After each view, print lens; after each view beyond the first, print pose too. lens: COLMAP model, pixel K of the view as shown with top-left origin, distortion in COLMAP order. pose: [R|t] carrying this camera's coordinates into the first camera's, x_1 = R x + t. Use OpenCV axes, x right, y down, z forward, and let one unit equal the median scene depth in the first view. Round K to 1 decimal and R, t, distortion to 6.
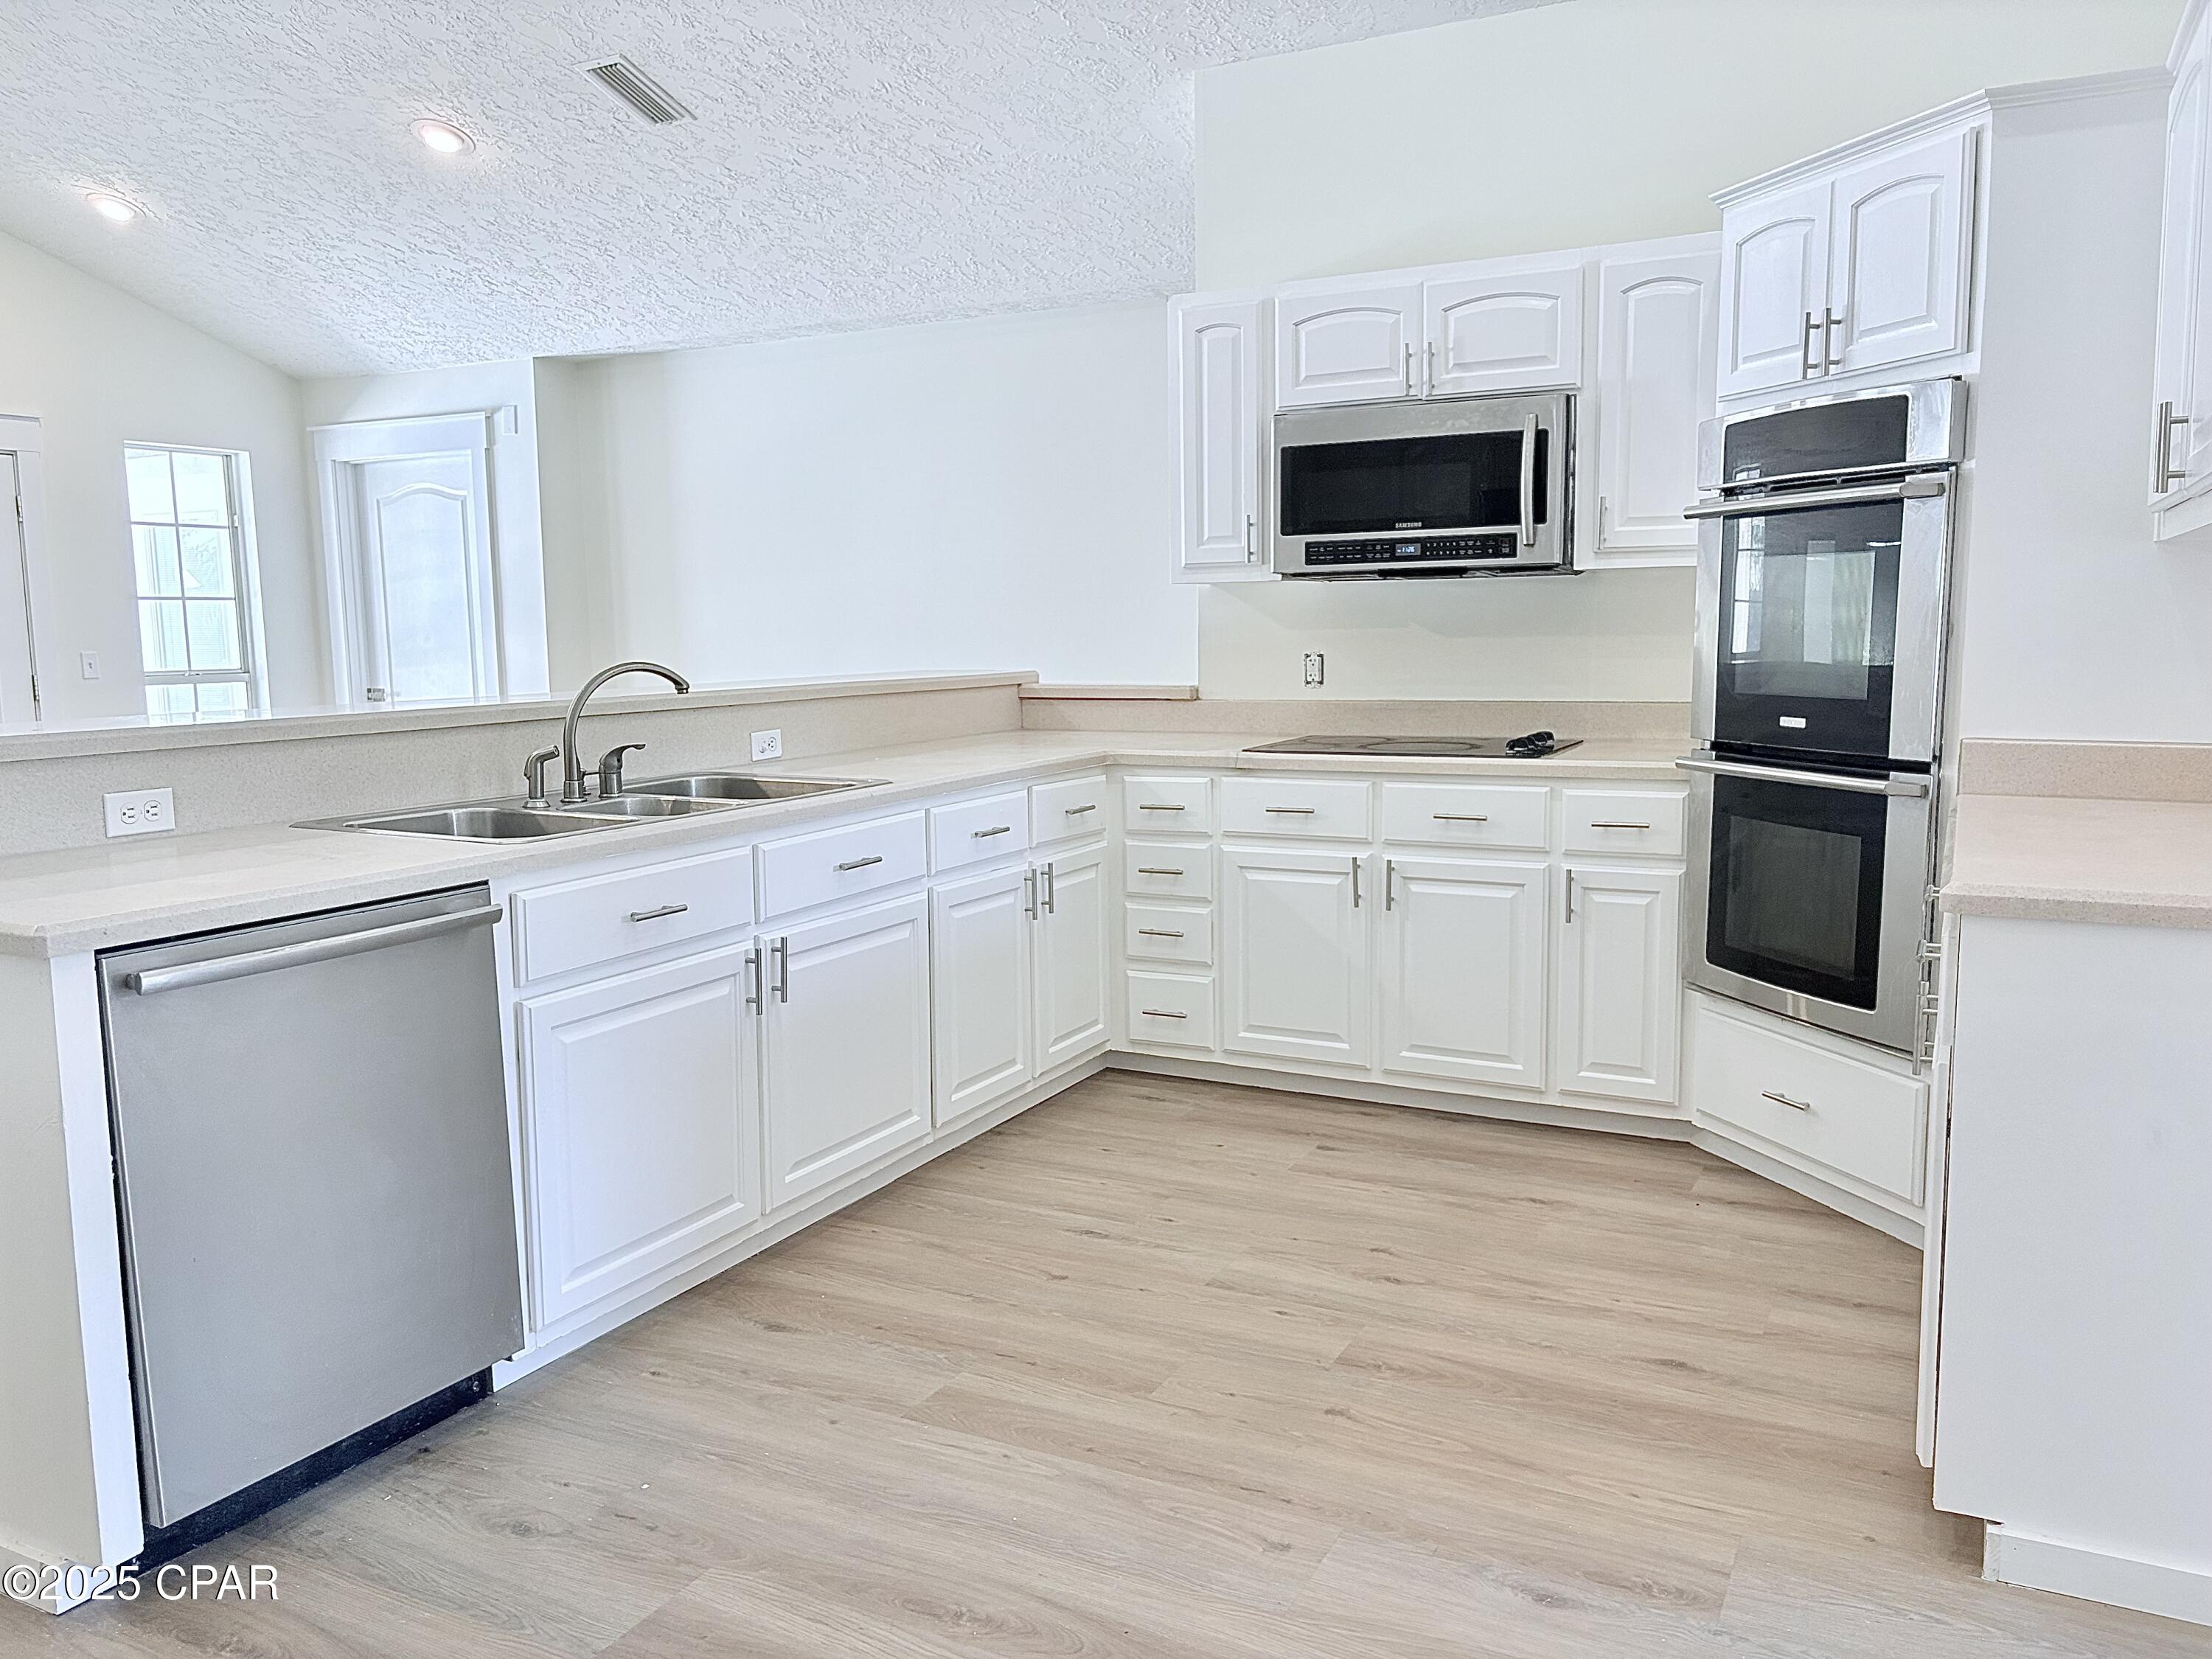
lens RADIAL K [[1678.8, 0, 1106.0], [0, 1678.8, 829.5], [0, 0, 1]] dist [0.007332, -0.000544]
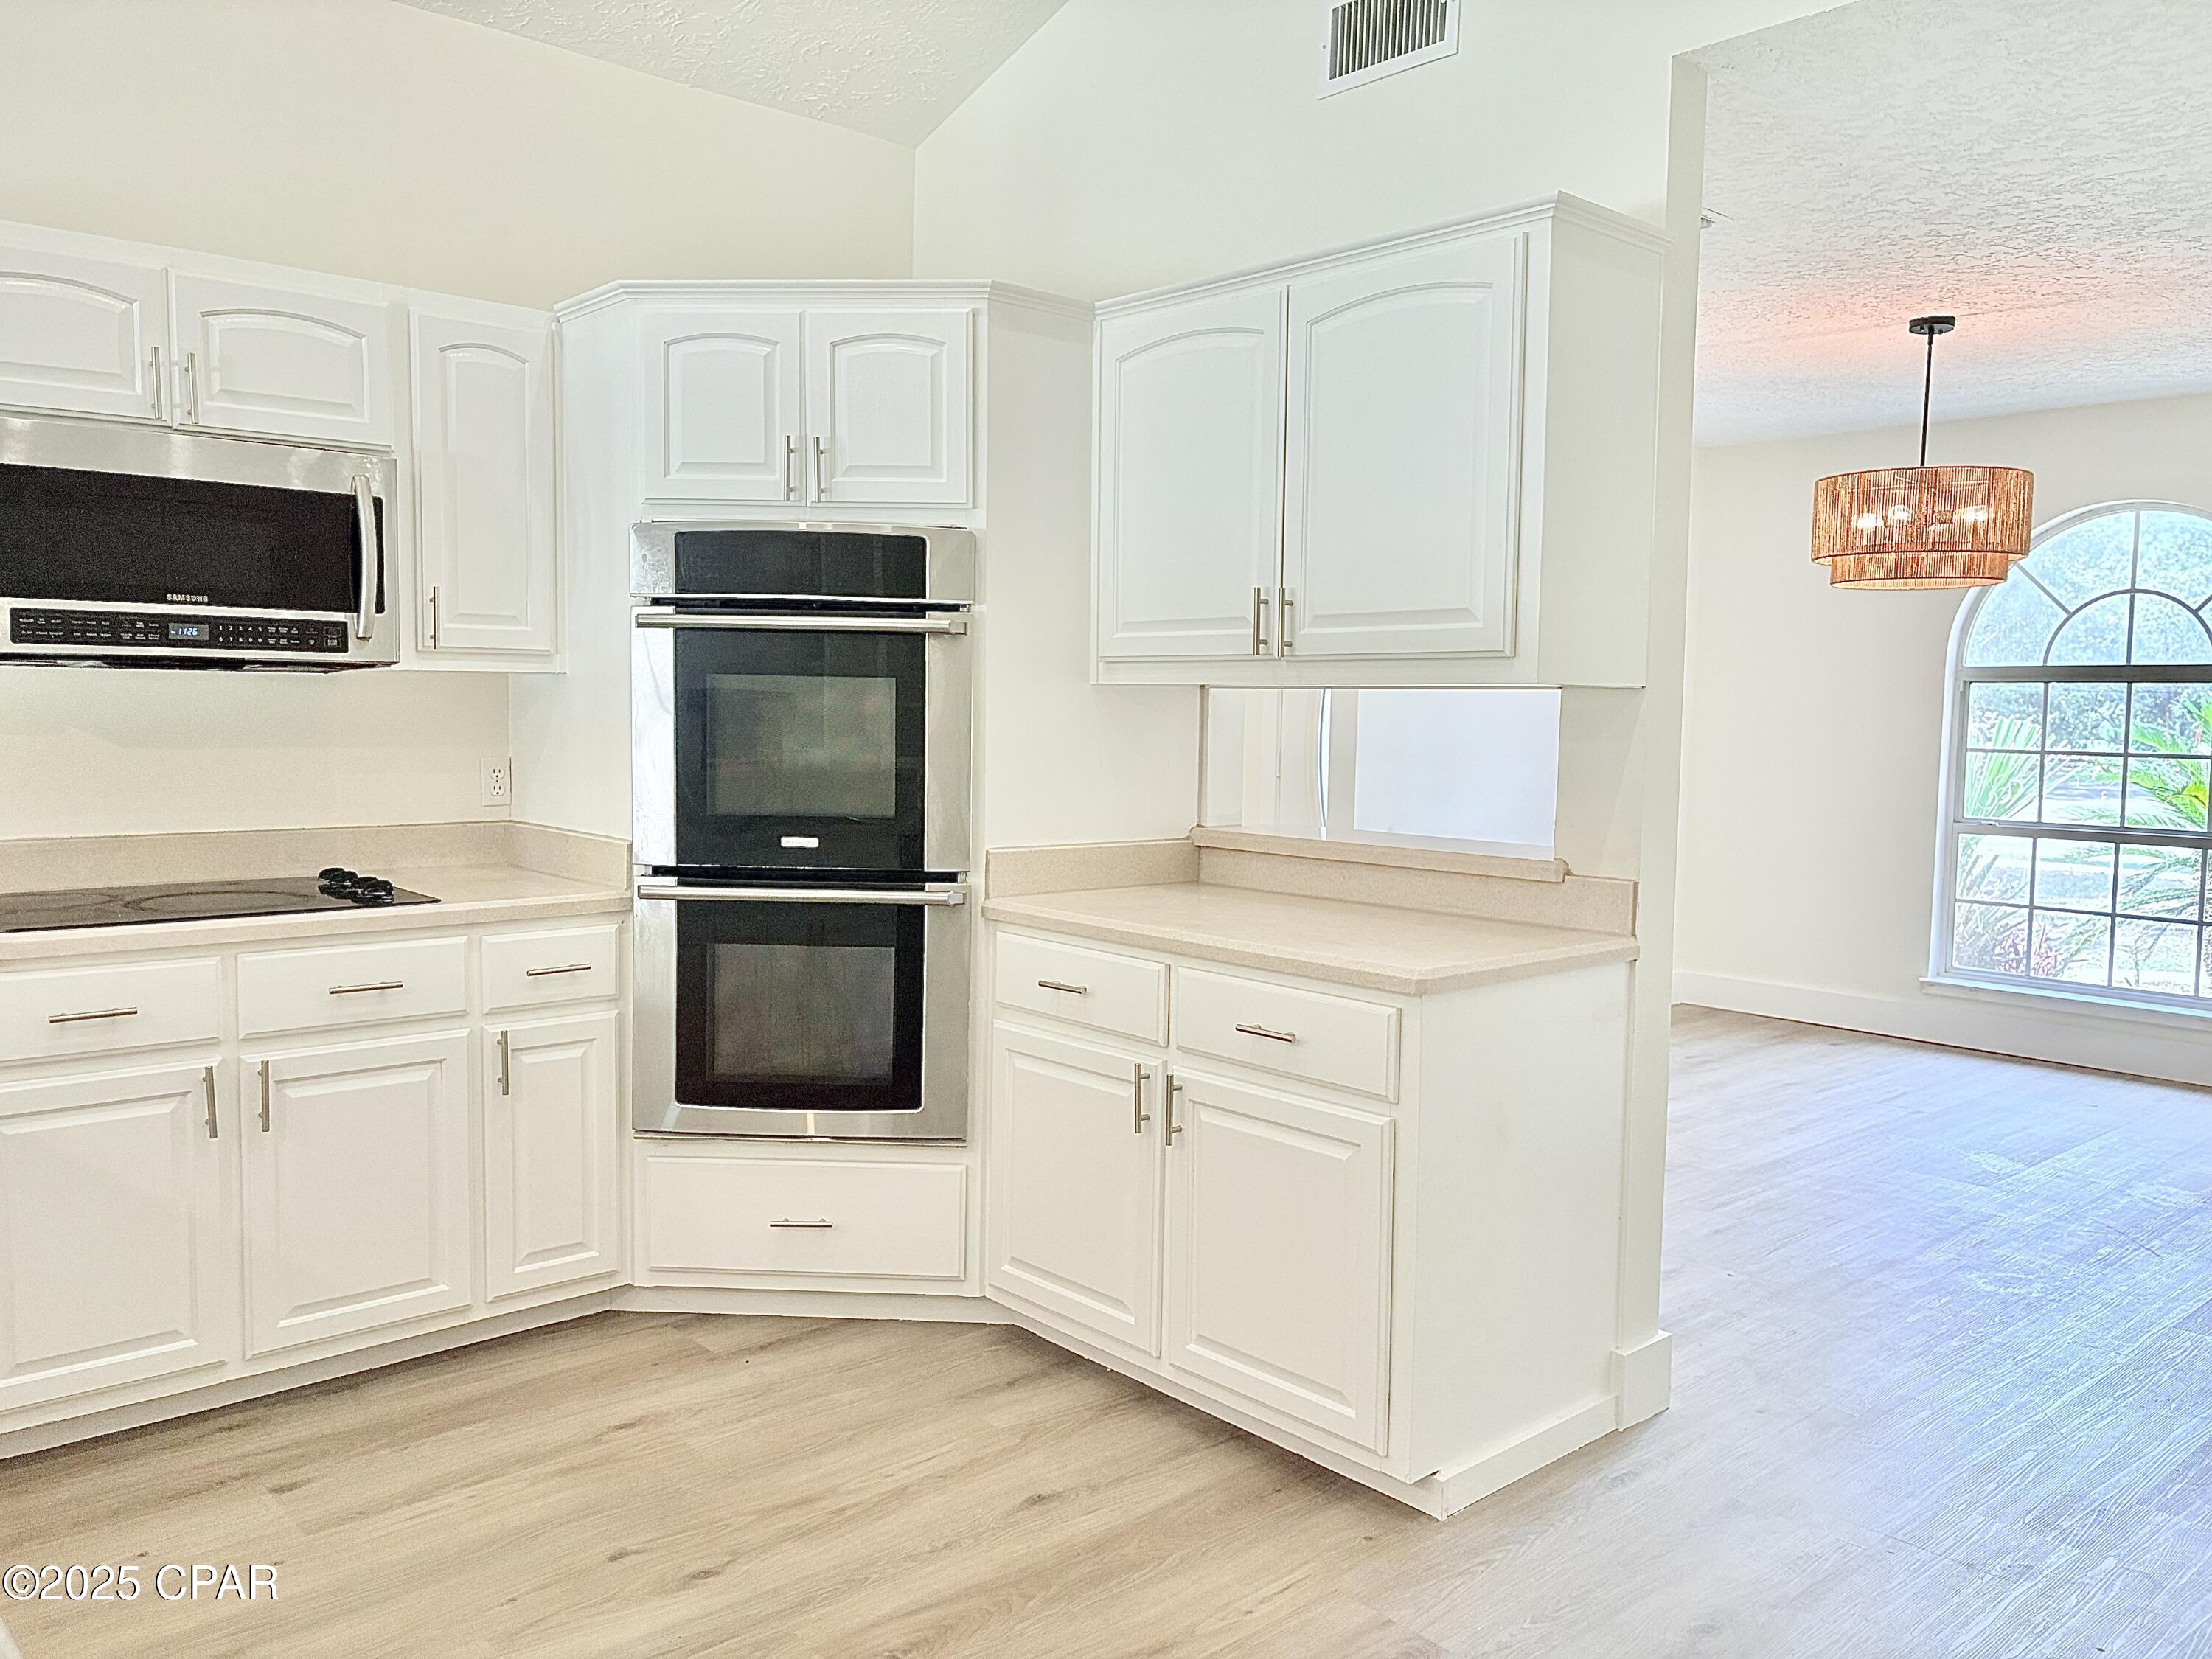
lens RADIAL K [[1656.8, 0, 1106.0], [0, 1656.8, 829.5], [0, 0, 1]] dist [0.064573, -0.007374]
pose [[0.368312, -0.047426, 0.928492, -0.382680], [0.096290, 0.995273, 0.012641, -0.057492], [-0.924703, 0.084749, 0.371137, 0.403138]]
